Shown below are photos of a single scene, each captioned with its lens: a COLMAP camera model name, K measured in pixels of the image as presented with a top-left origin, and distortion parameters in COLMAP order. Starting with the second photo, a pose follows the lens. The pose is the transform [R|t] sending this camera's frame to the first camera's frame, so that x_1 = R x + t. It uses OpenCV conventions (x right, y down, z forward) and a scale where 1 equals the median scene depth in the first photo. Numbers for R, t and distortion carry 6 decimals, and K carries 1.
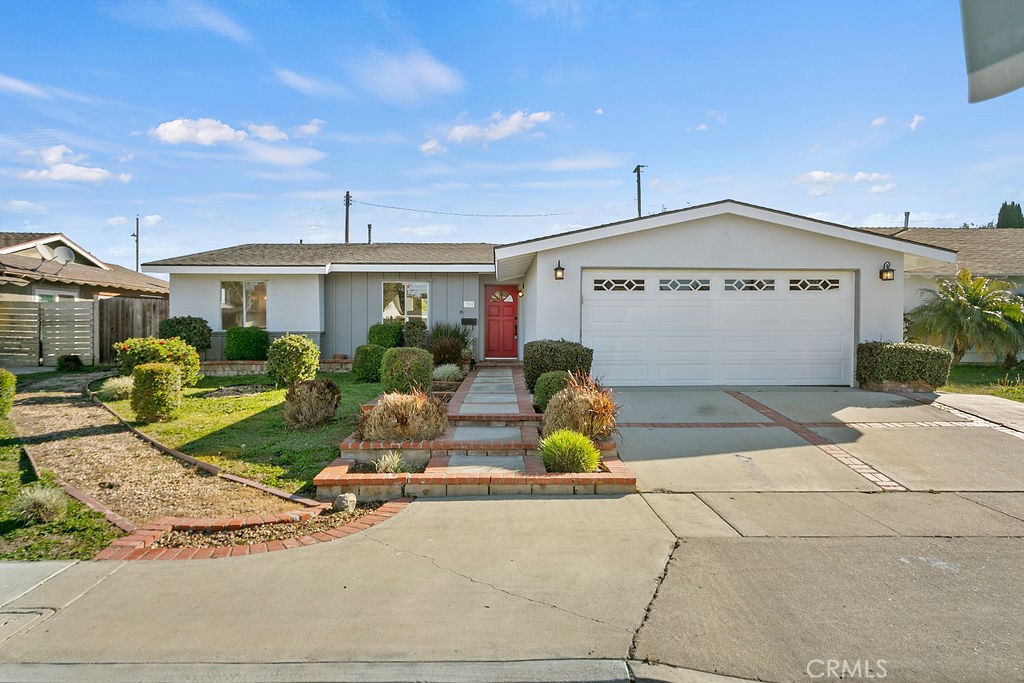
lens RADIAL K [[576.1, 0, 512.0], [0, 576.1, 341.5], [0, 0, 1]] dist [-0.001788, 0.002513]
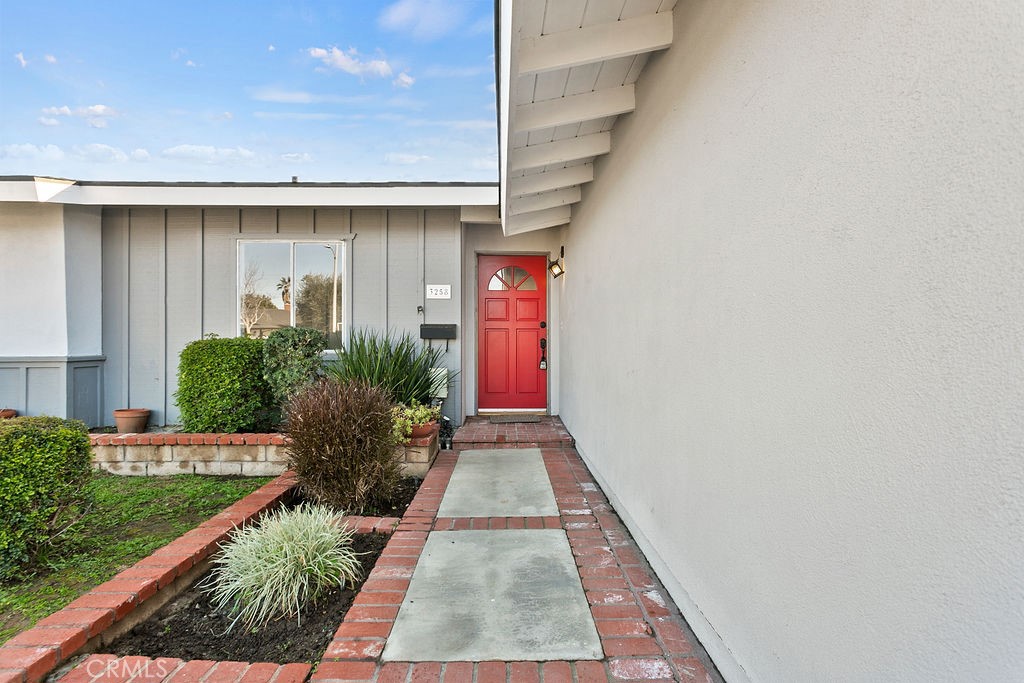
lens RADIAL K [[503.4, 0, 512.0], [0, 503.4, 341.5], [0, 0, 1]] dist [-0.004452, 0.000130]
pose [[0.999990, -0.001071, -0.004447, -0.027541], [0.000984, 0.999809, -0.019519, -0.030277], [0.004467, 0.019514, 0.999800, 0.949918]]
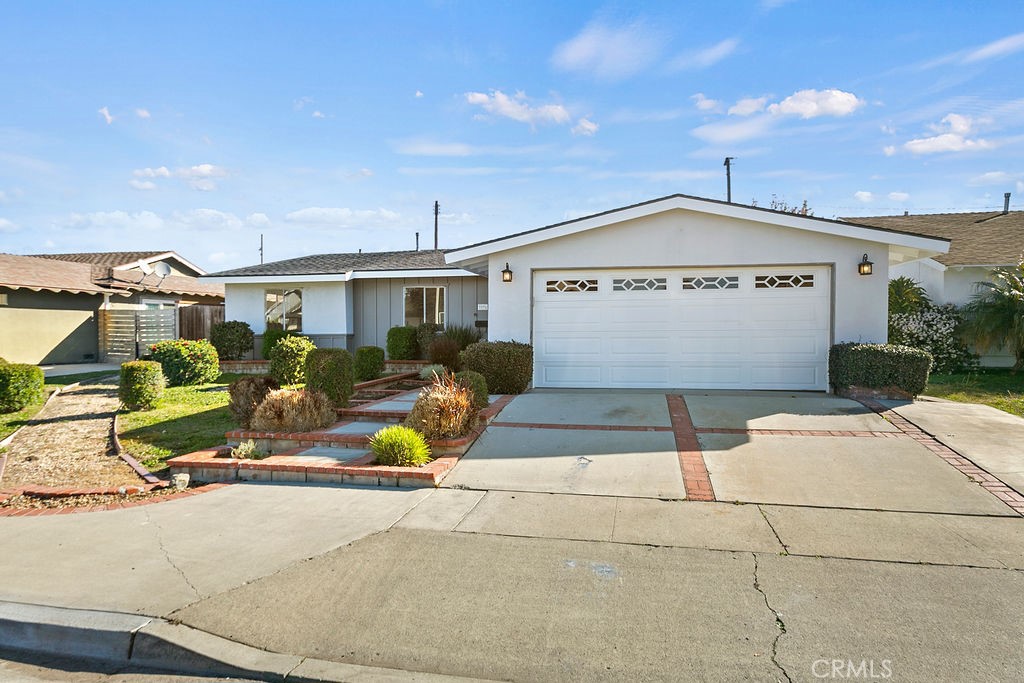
lens RADIAL K [[576.1, 0, 512.0], [0, 576.1, 341.5], [0, 0, 1]] dist [-0.001788, 0.002513]
pose [[0.977445, -0.000327, -0.211190, 0.294889], [-0.000608, 0.999990, -0.004362, 0.002197], [0.211189, 0.004392, 0.977435, 0.007227]]
